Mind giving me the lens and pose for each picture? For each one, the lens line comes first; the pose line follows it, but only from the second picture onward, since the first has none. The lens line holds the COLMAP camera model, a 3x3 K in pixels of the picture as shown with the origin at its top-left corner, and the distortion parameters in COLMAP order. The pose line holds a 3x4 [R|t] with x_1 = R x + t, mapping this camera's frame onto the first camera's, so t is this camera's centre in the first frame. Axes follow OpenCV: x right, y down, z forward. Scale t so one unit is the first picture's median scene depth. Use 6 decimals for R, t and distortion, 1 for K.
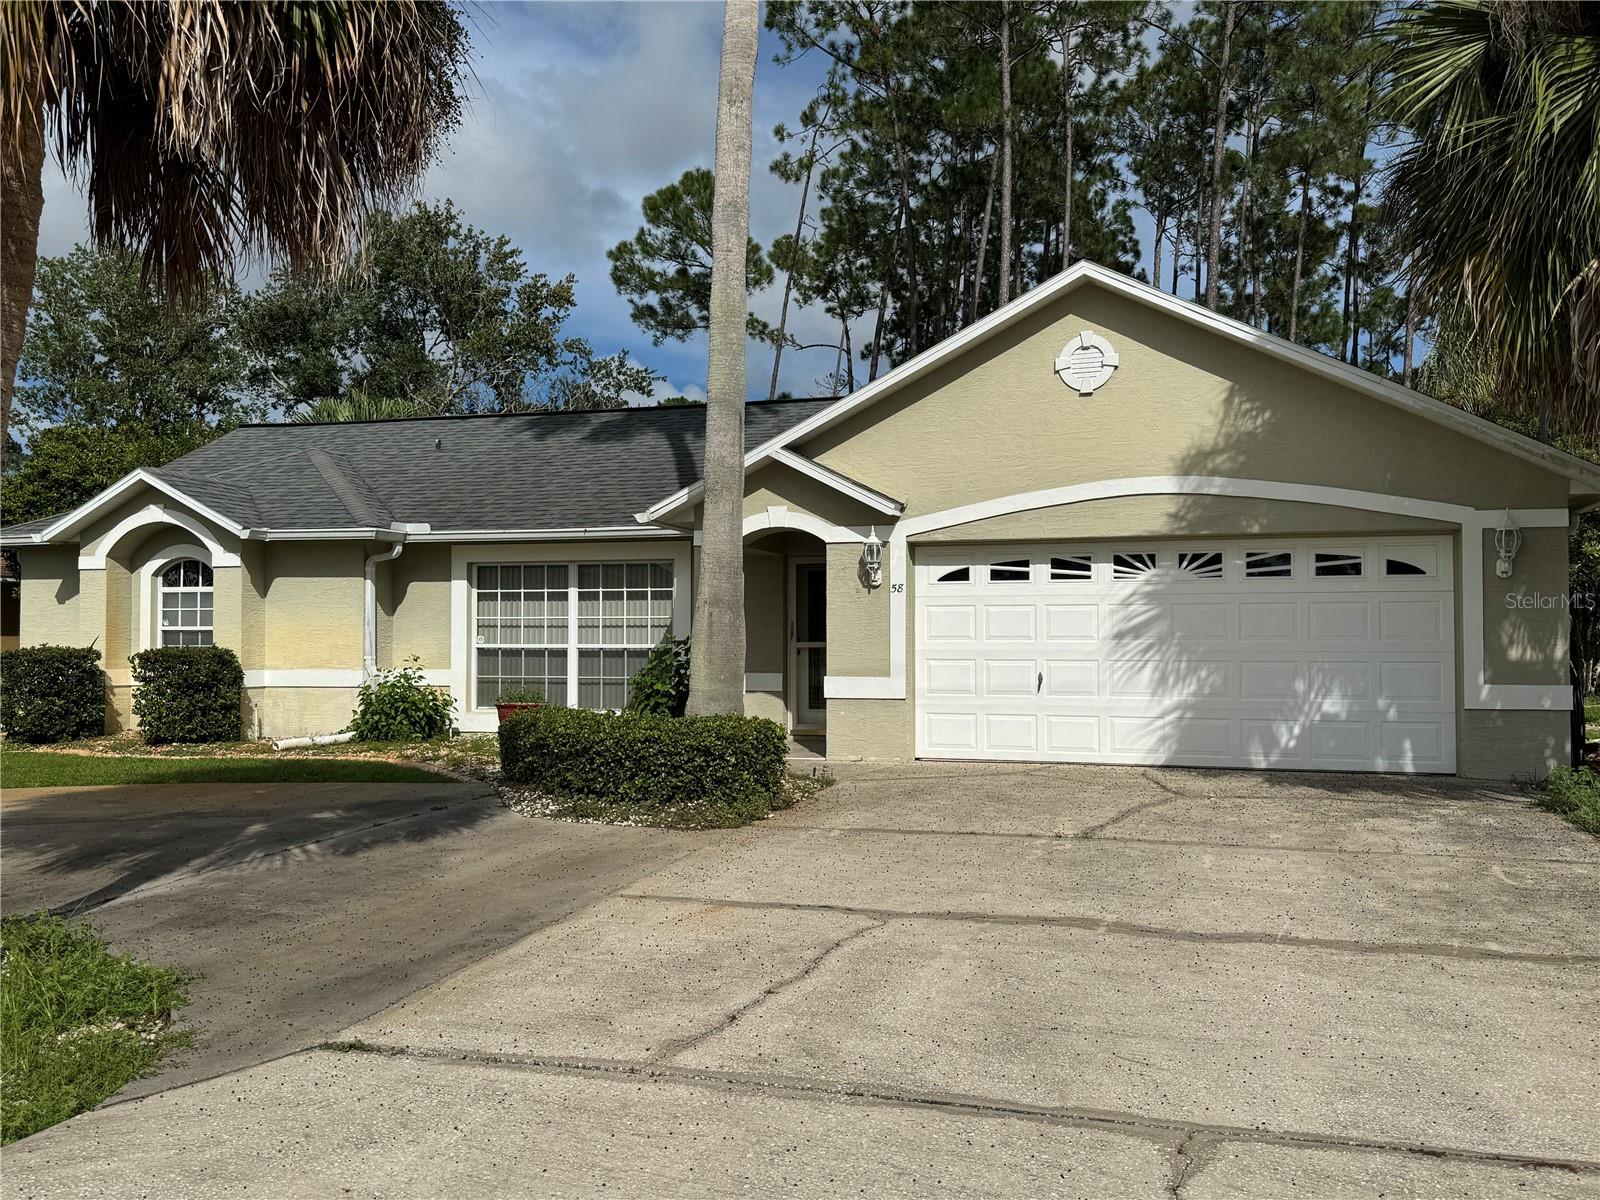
lens RADIAL K [[1354.0, 0, 800.9], [0, 1354.0, 603.3], [0, 0, 1]] dist [0.000845, 0.000010]
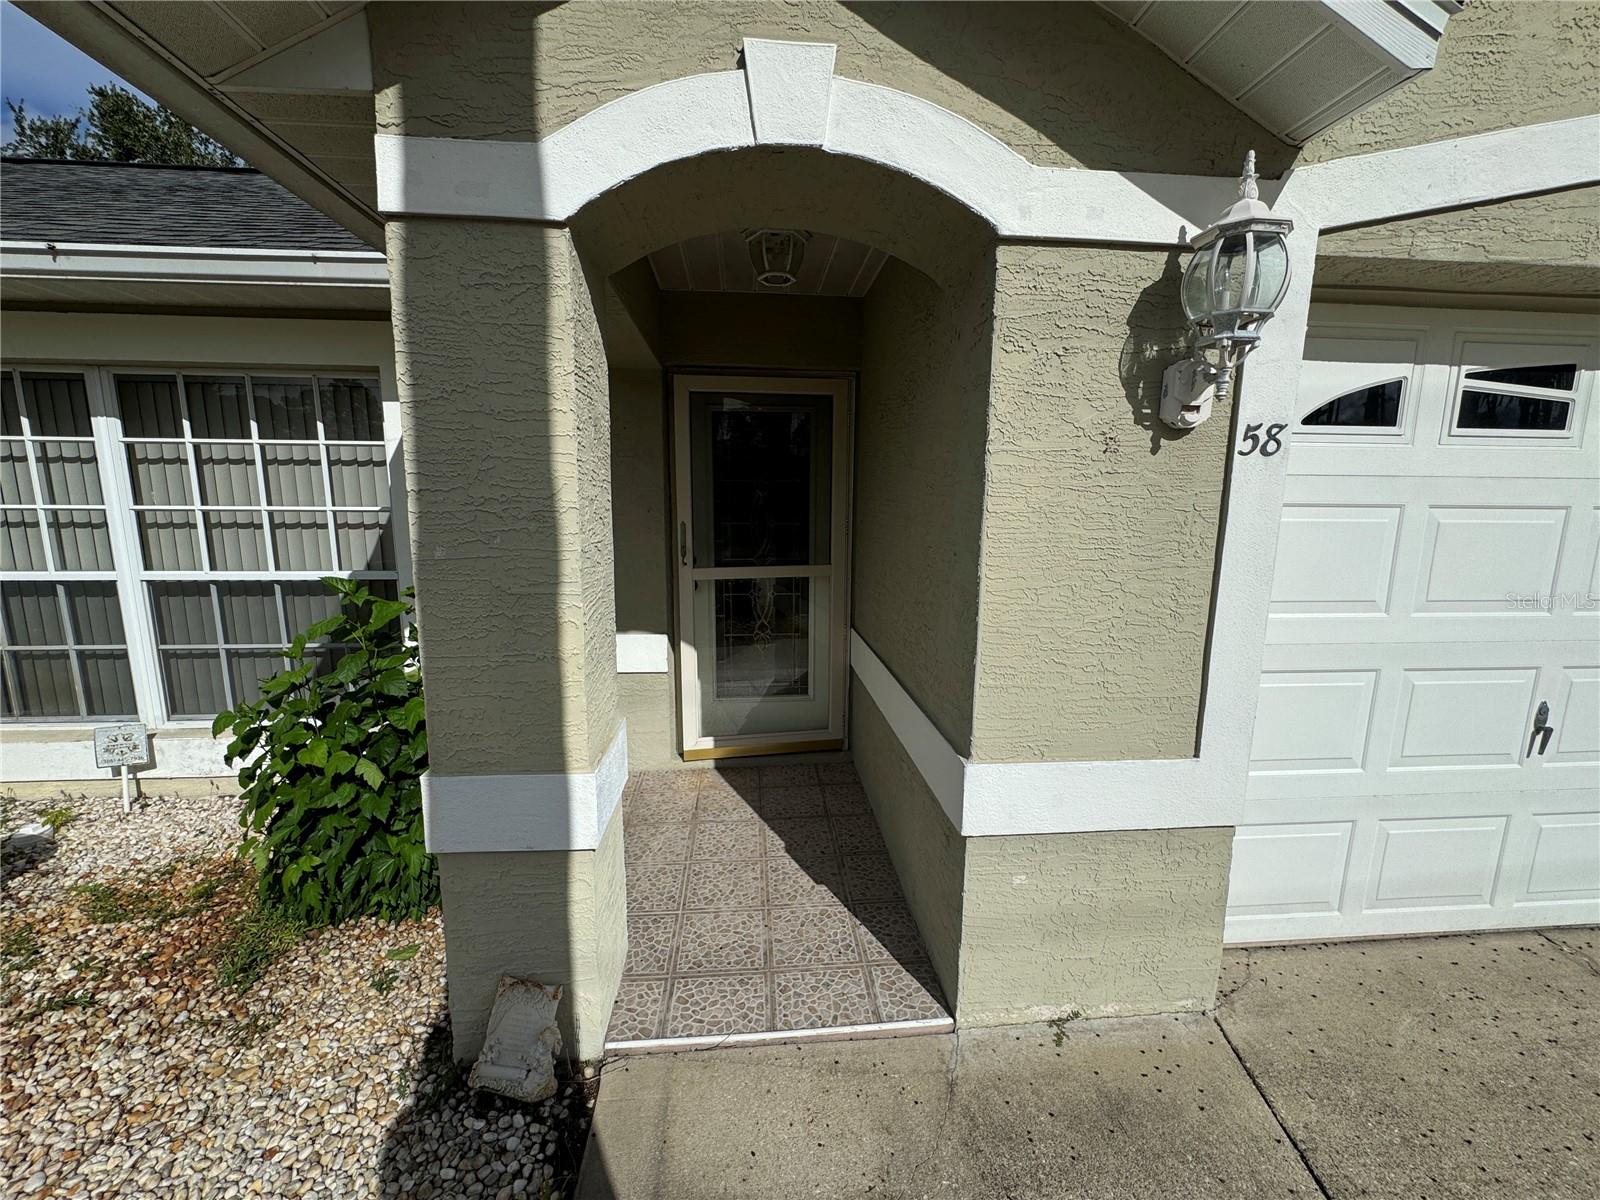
lens RADIAL K [[638.9, 0, 798.6], [0, 638.9, 598.7], [0, 0, 1]] dist [-0.002975, -0.000267]
pose [[0.924633, -0.049810, 0.377588, -0.060495], [-0.018603, 0.984321, 0.175402, -0.000404], [-0.380404, -0.169207, 0.909209, 0.898725]]
